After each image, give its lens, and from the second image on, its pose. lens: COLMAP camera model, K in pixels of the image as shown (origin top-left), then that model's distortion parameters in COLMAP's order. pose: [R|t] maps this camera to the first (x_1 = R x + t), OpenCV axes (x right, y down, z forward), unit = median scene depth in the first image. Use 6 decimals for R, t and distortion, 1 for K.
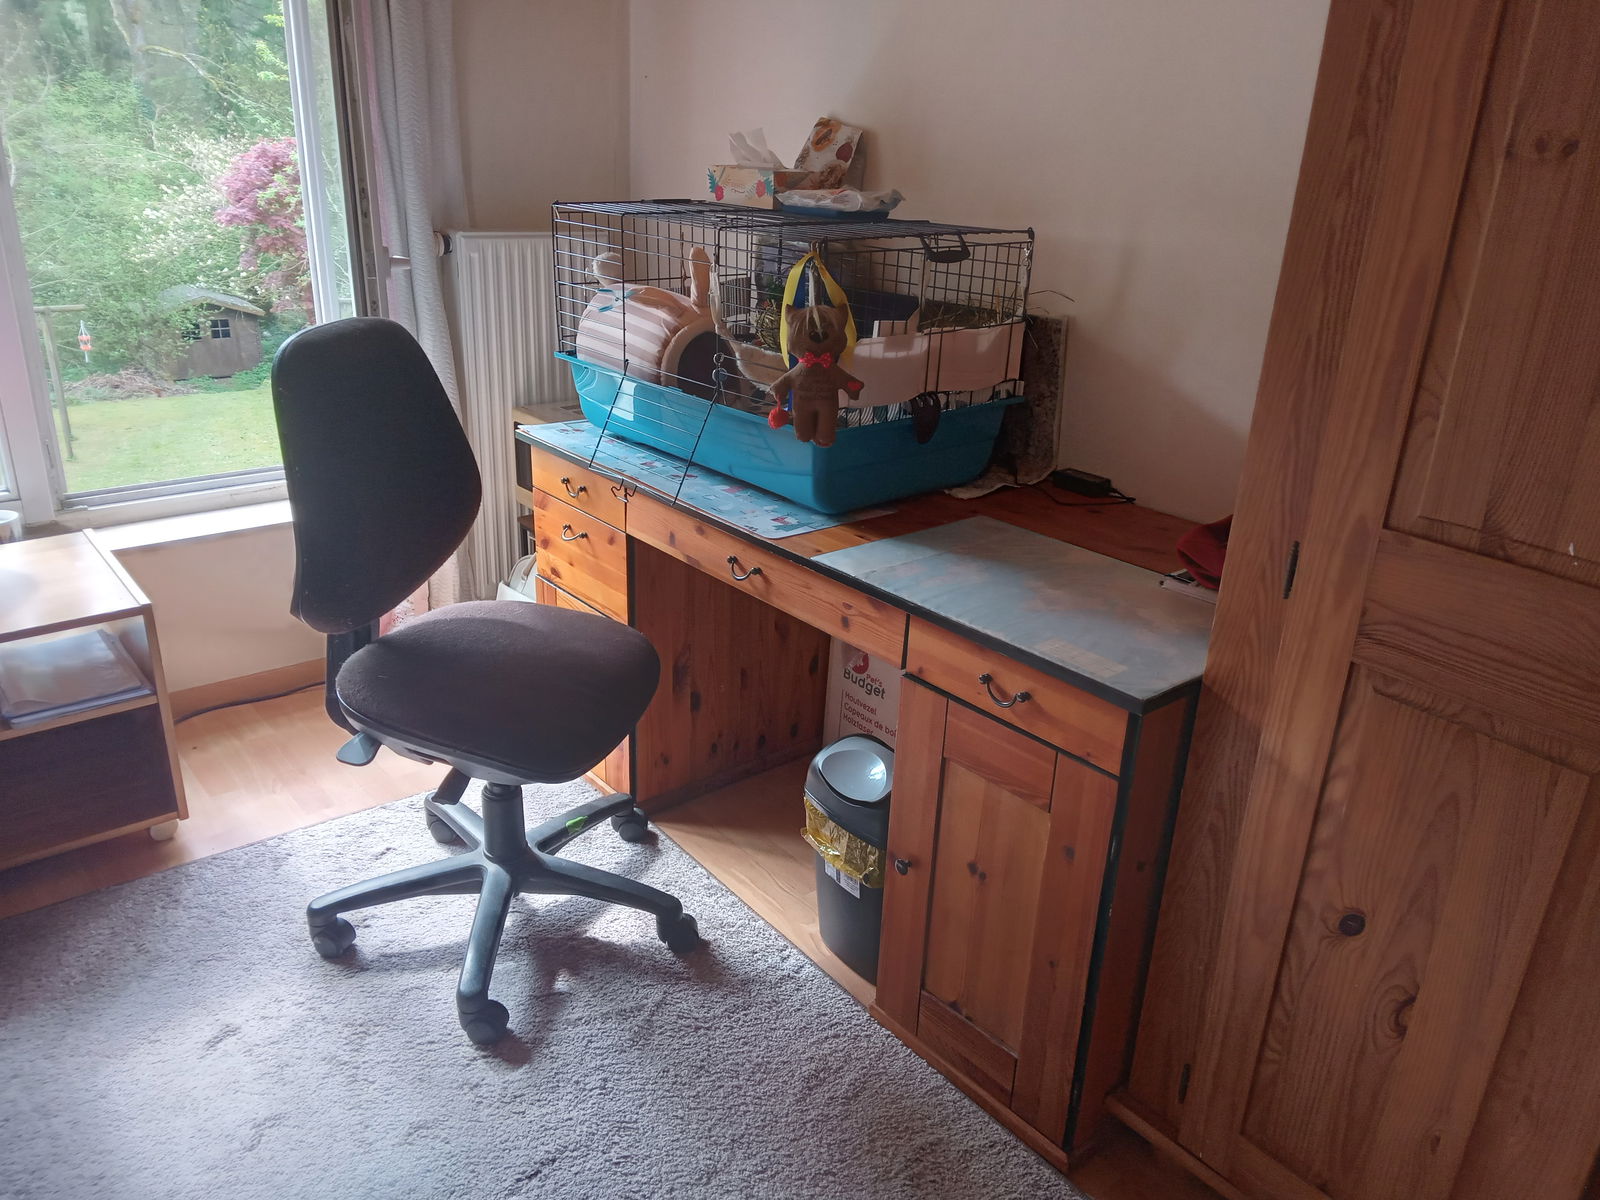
lens RADIAL K [[1183.5, 0, 803.5], [0, 1183.5, 598.7], [0, 0, 1]] dist [0.036634, -0.059872]
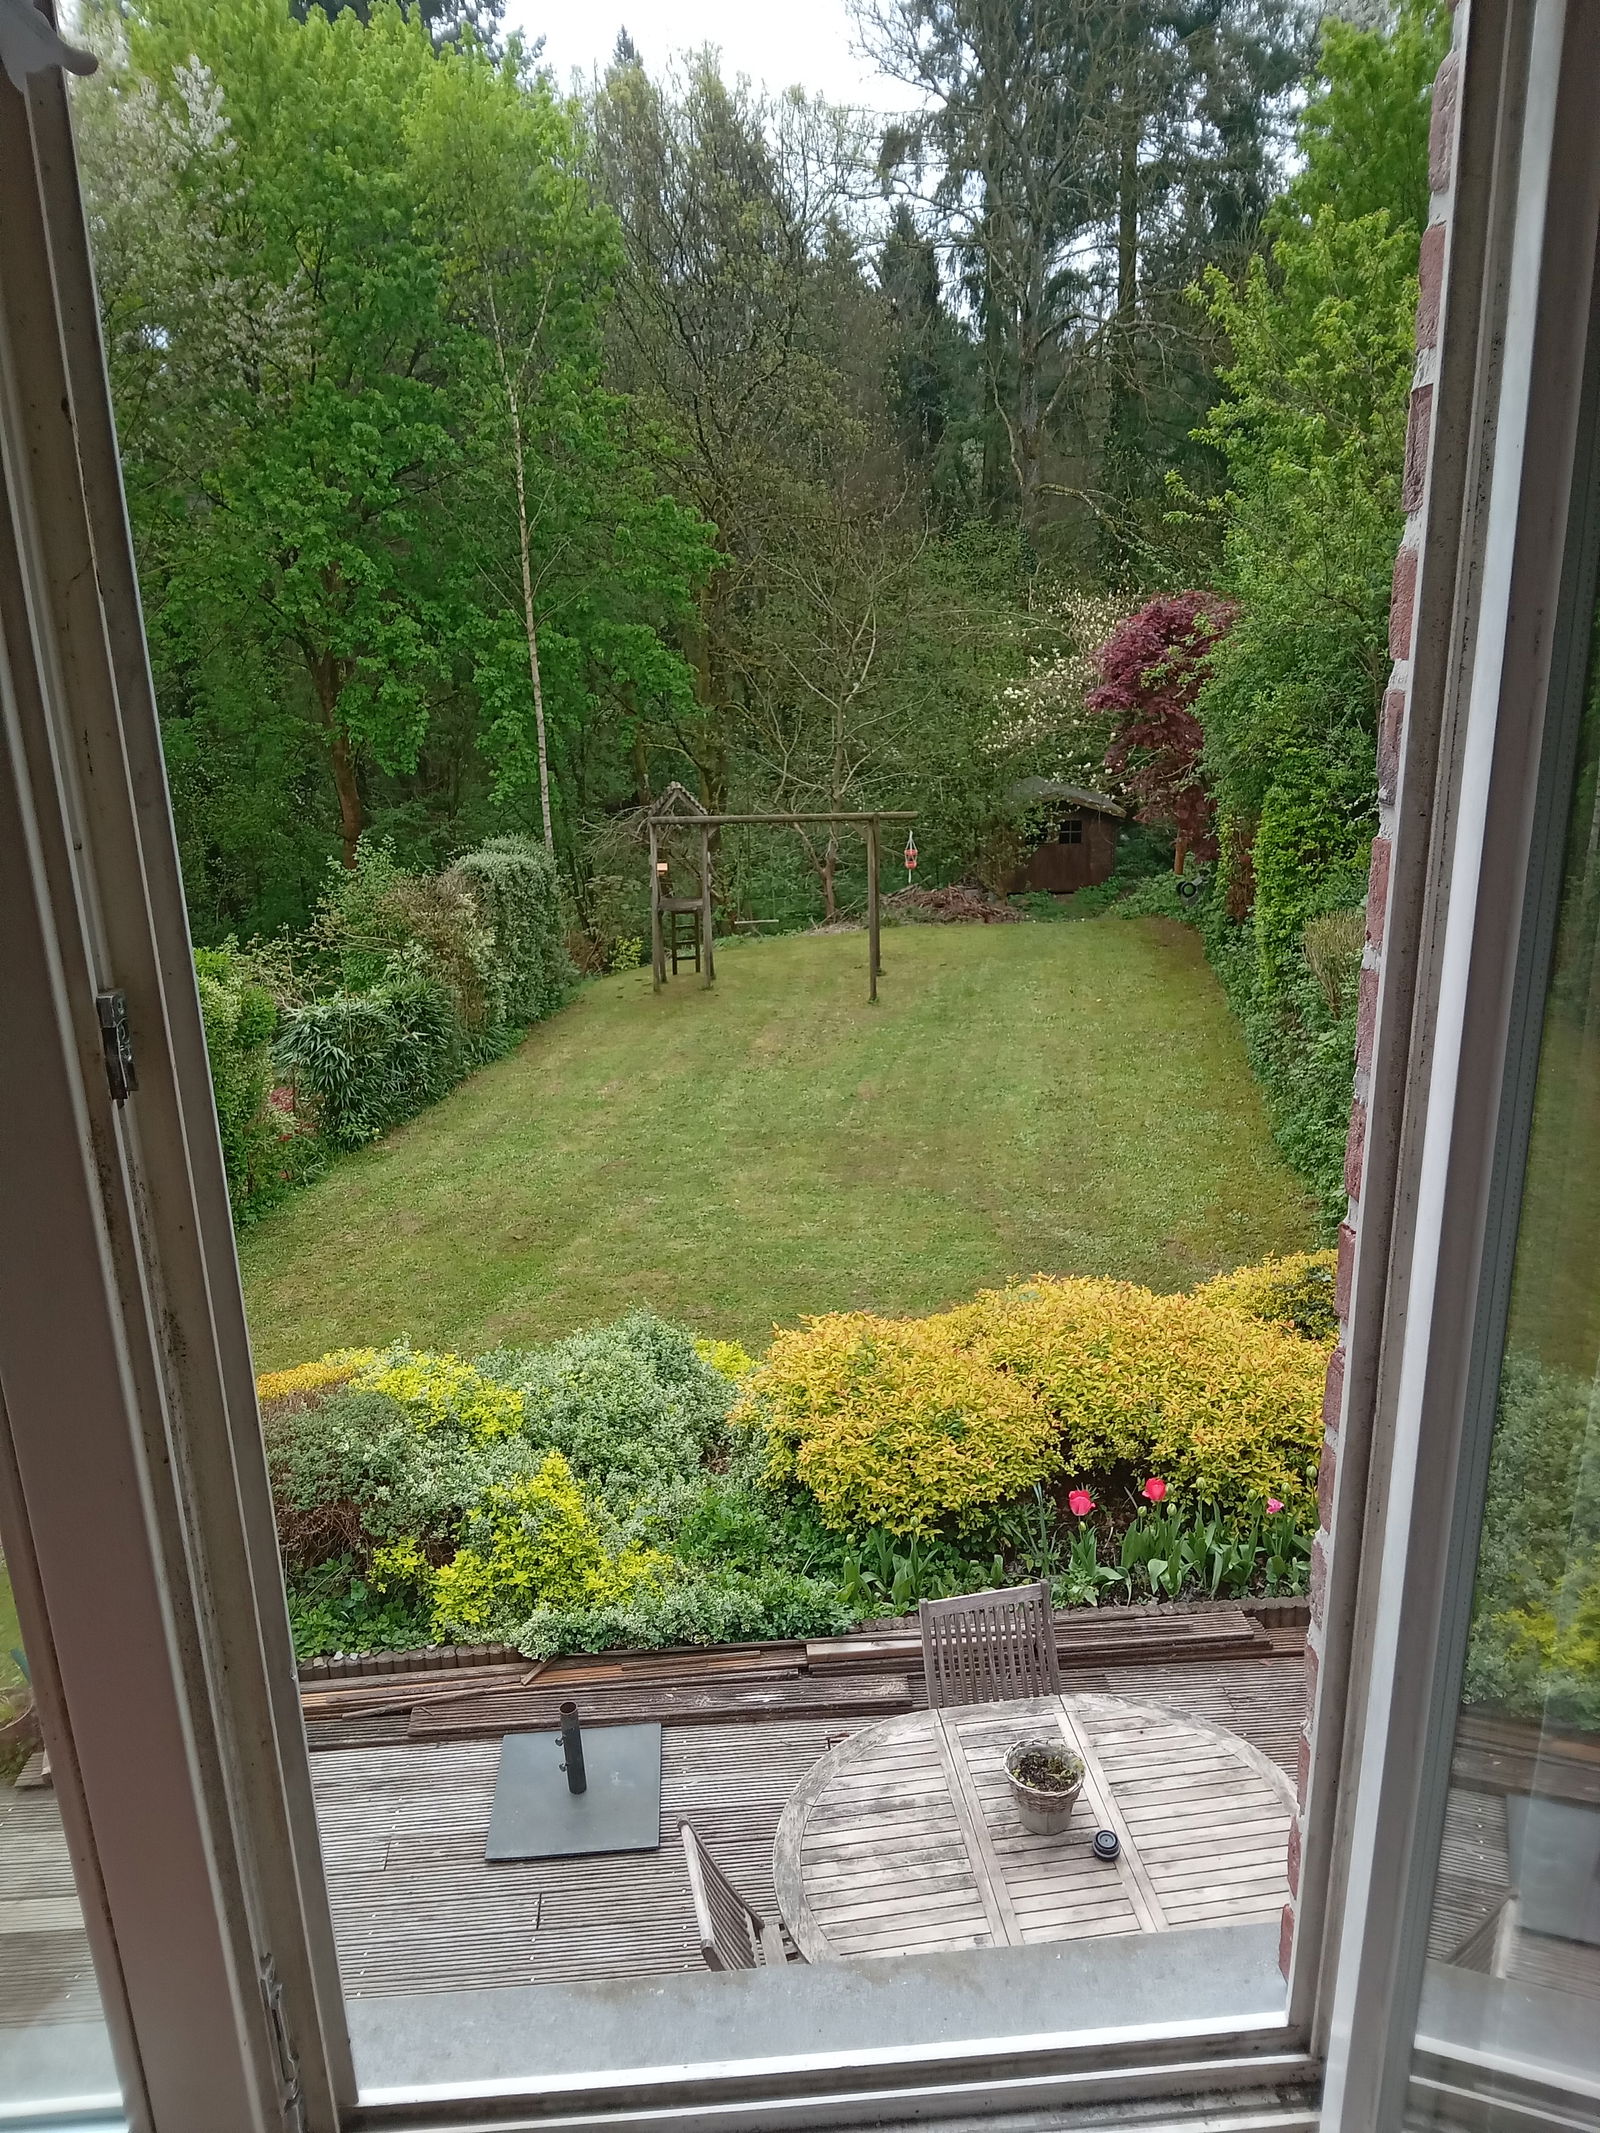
lens RADIAL K [[1577.7, 0, 826.2], [0, 1577.7, 1082.5], [0, 0, 1]] dist [0.036634, -0.059872]
pose [[0.825648, 0.123402, -0.550525, -0.481835], [-0.156274, 0.987628, -0.012991, -0.441273], [0.542111, 0.096758, 0.834718, 0.979398]]
